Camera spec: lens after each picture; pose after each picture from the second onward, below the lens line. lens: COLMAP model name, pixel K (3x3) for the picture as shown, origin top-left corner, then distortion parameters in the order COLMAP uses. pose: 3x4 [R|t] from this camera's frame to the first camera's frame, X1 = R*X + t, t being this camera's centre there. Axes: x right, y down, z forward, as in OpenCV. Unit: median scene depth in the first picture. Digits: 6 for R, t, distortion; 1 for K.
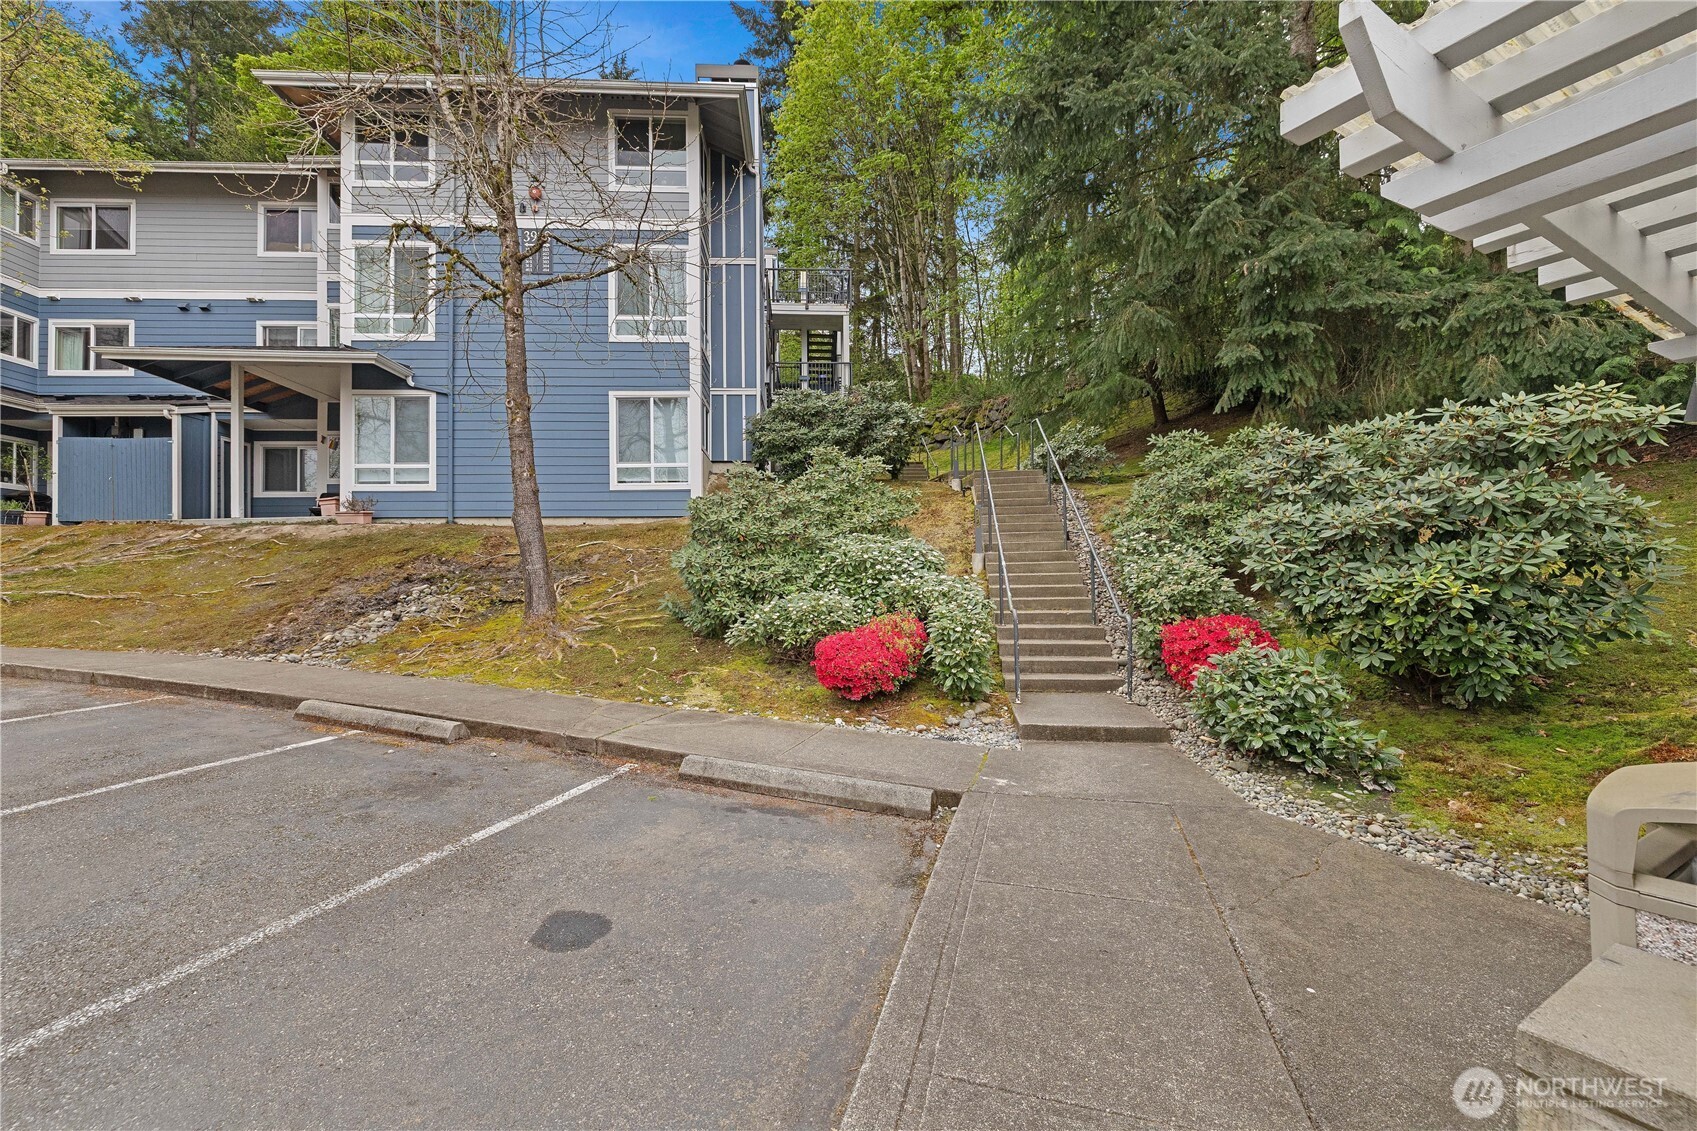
lens RADIAL K [[722.6, 0, 846.4], [0, 722.6, 557.9], [0, 0, 1]] dist [-0.000811, -0.000090]
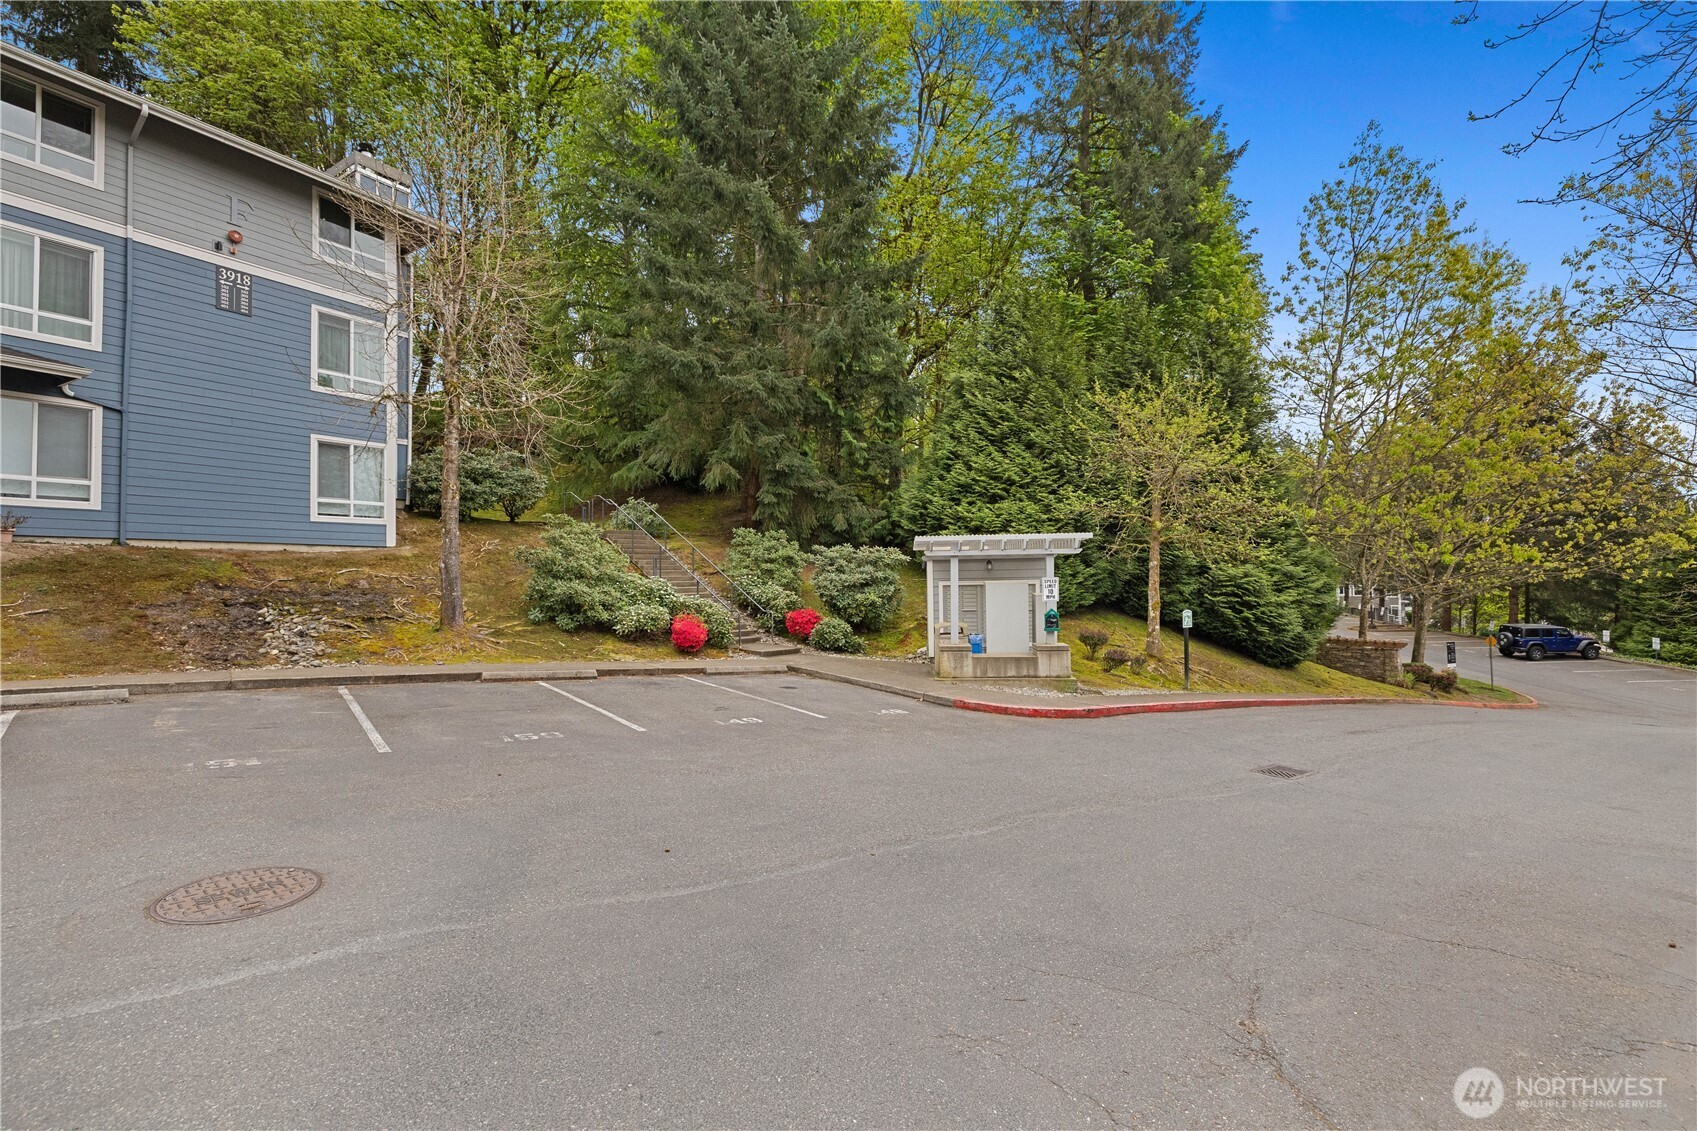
lens RADIAL K [[722.6, 0, 849.6], [0, 722.6, 569.2], [0, 0, 1]] dist [-0.000811, -0.000090]
pose [[0.573844, 0.015185, 0.818824, -0.779048], [-0.022867, 0.999735, -0.002514, -0.034512], [-0.818645, -0.017281, 0.574040, -0.358385]]
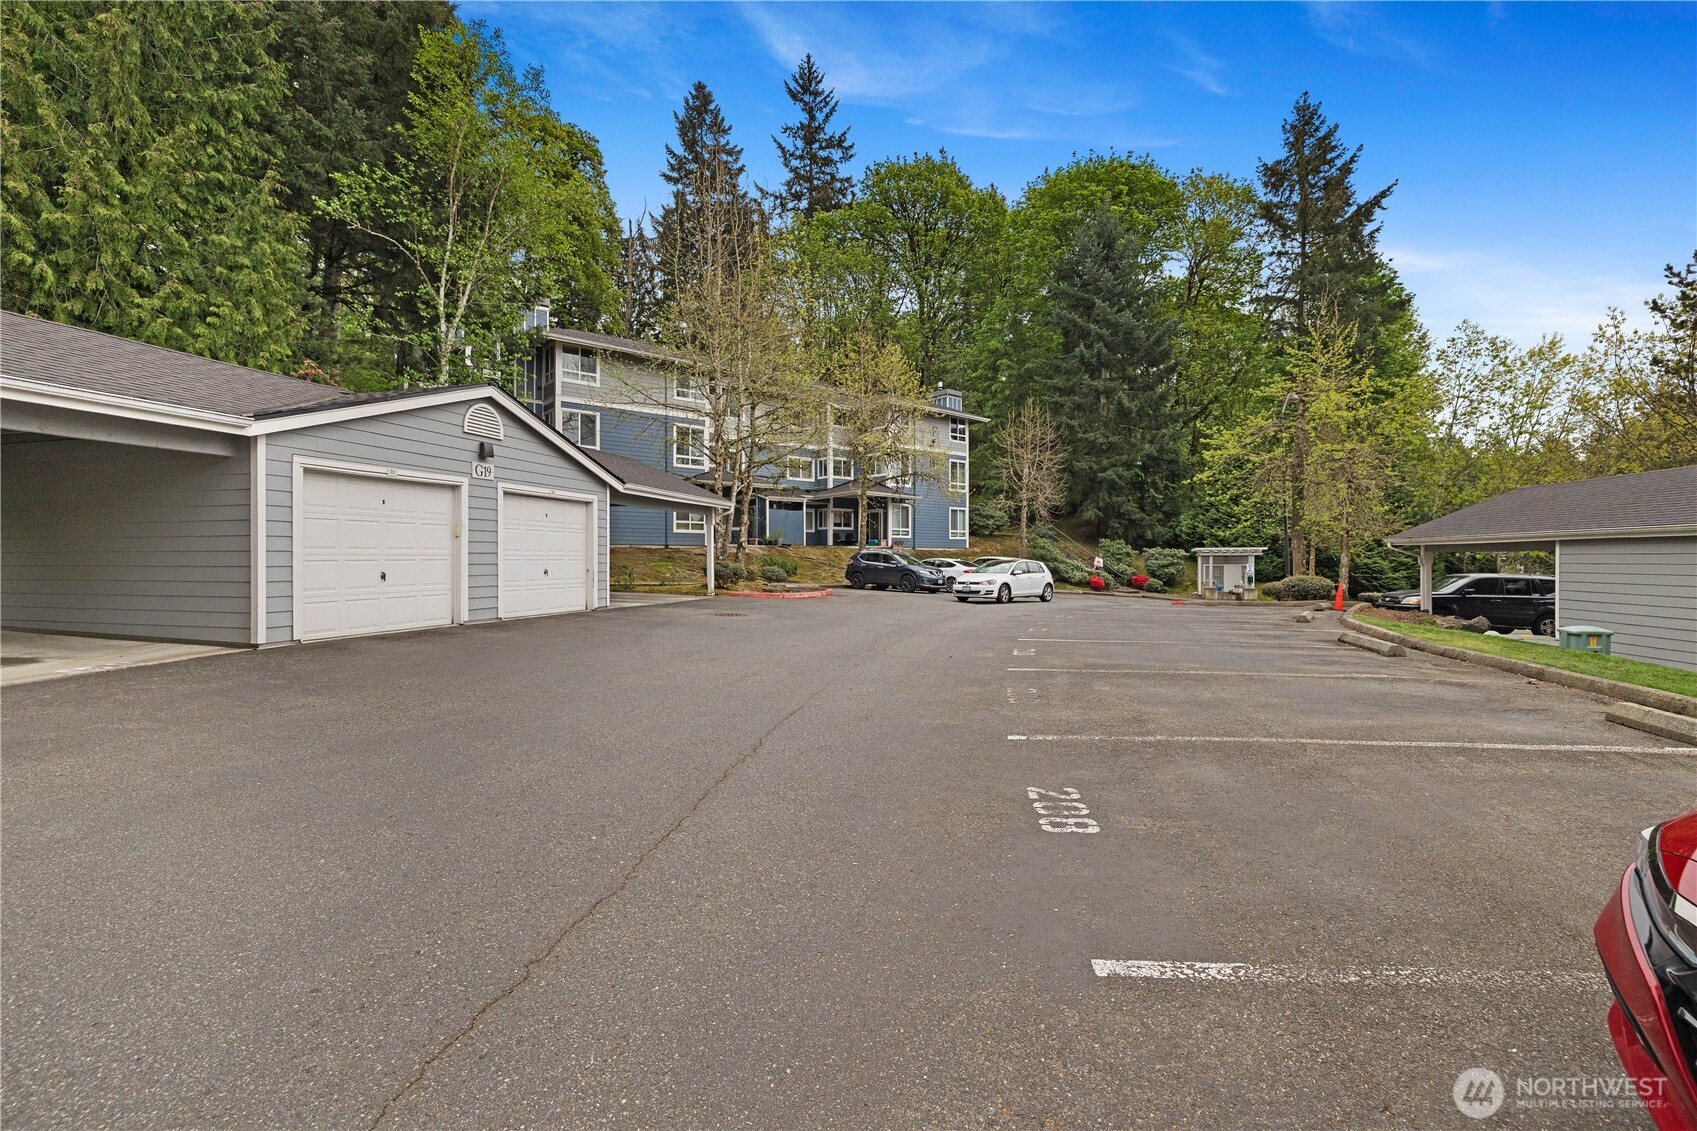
lens RADIAL K [[722.6, 0, 850.3], [0, 722.6, 562.3], [0, 0, 1]] dist [-0.000811, -0.000090]
pose [[0.795451, 0.007007, 0.605977, -2.584850], [-0.028482, 0.999260, 0.025832, -0.063380], [-0.605348, -0.037808, 0.795063, -1.233404]]
